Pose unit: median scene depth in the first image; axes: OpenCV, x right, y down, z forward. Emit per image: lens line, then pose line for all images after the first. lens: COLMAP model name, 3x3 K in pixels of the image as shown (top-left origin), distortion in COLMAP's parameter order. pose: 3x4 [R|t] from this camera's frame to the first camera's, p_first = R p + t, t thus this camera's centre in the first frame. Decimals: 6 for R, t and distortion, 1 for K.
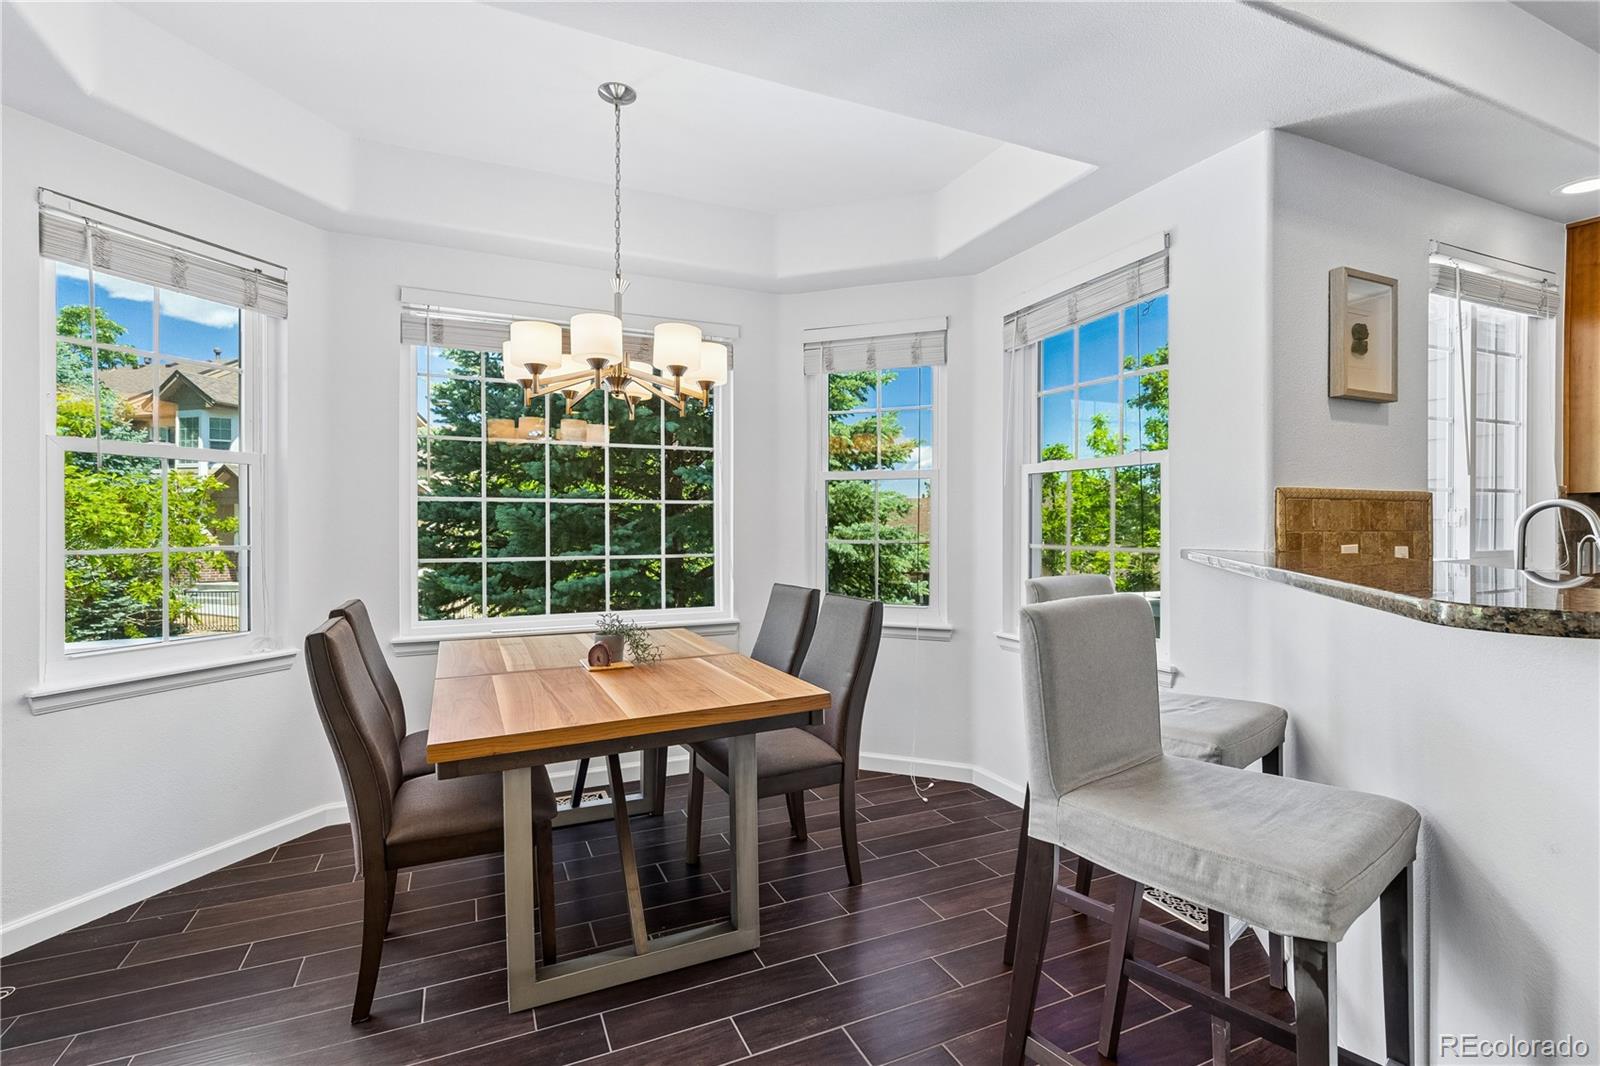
lens RADIAL K [[730.3, 0, 806.8], [0, 730.3, 527.4], [0, 0, 1]] dist [0.001101, 0.000209]
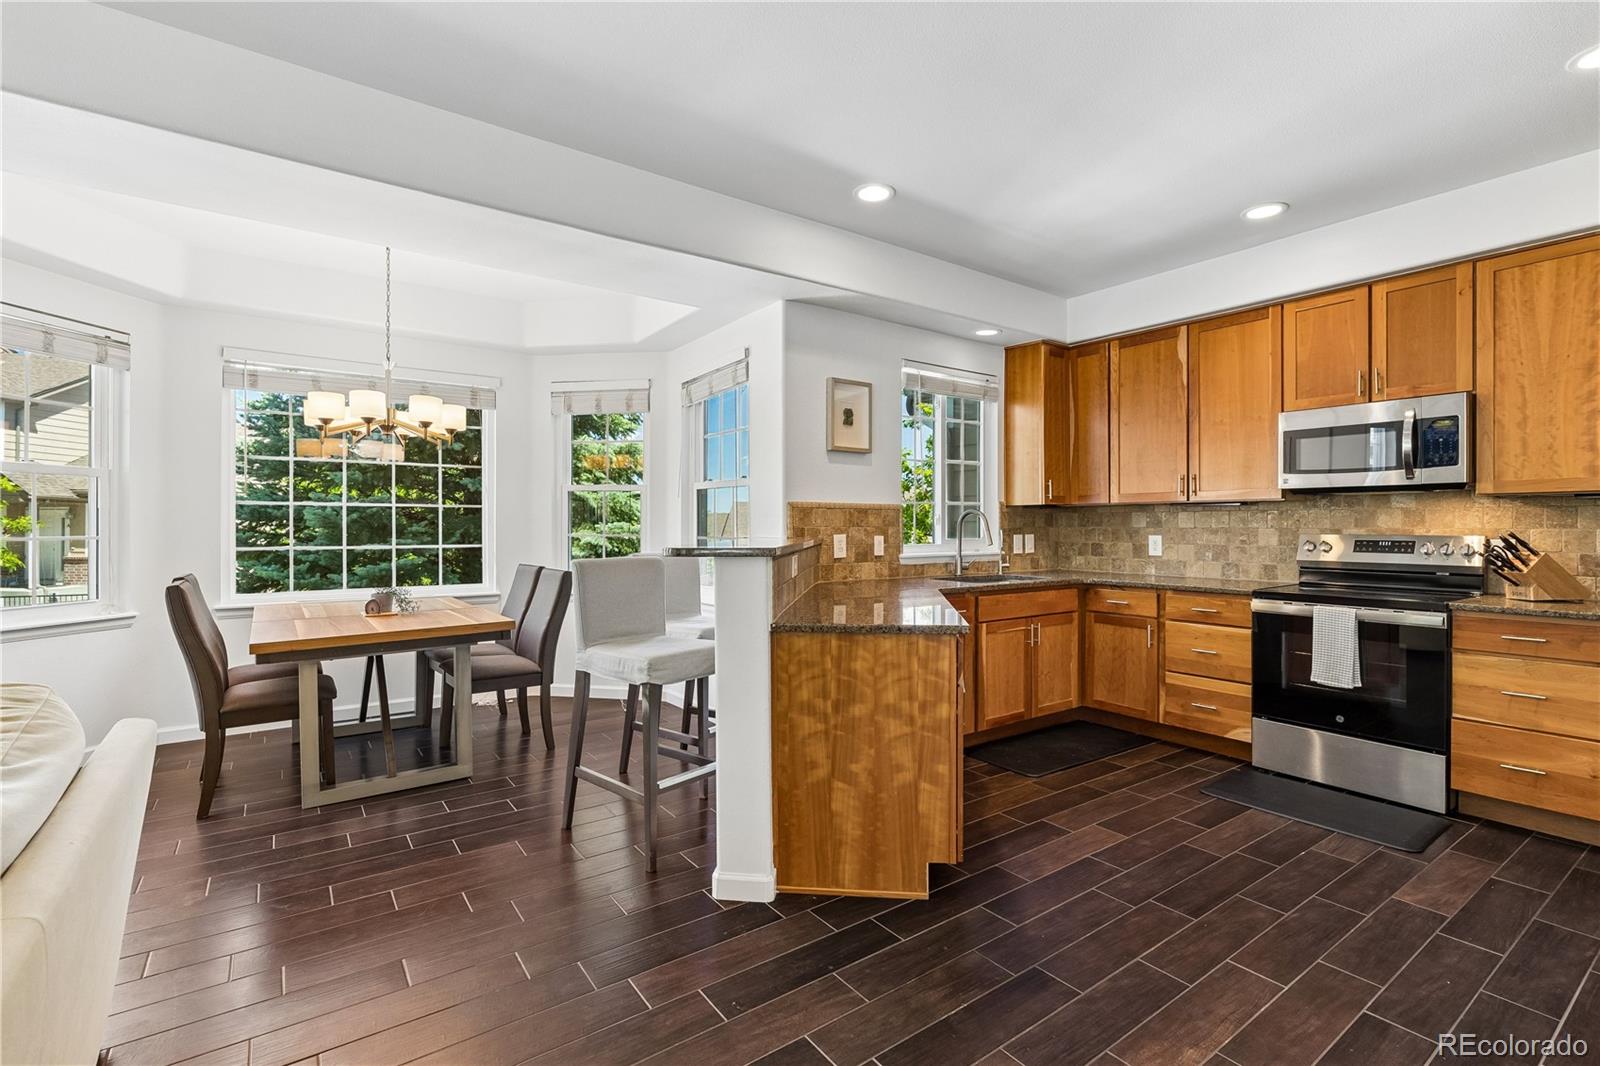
lens RADIAL K [[730.3, 0, 808.3], [0, 730.3, 528.0], [0, 0, 1]] dist [0.001101, 0.000209]
pose [[0.982178, 0.002326, 0.187939, 0.277842], [-0.001852, 0.999995, -0.002698, 0.010184], [-0.187945, 0.002302, 0.982177, -0.578707]]
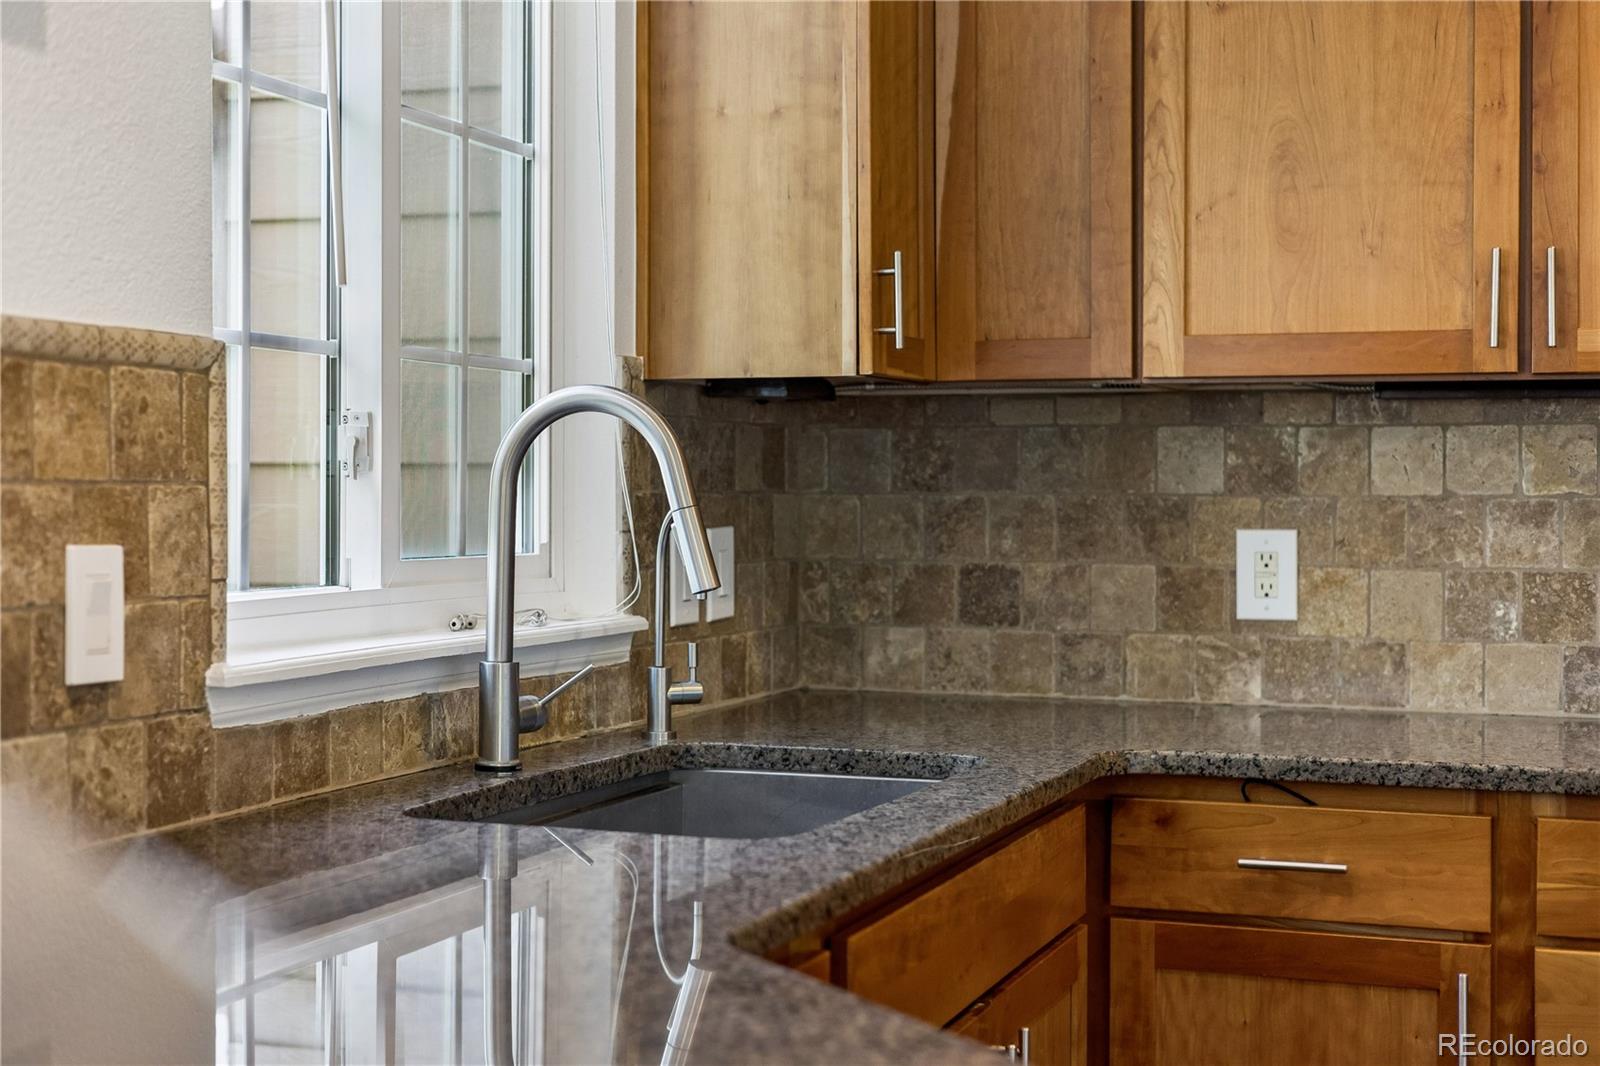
lens RADIAL K [[2229.7, 0, 780.8], [0, 2229.7, 513.1], [0, 0, 1]] dist [0.020329, 0.000000]
pose [[0.699843, 0.000520, 0.714296, 0.374567], [-0.001318, 0.999999, 0.000564, 0.012048], [-0.714295, -0.001336, 0.699843, 0.261230]]
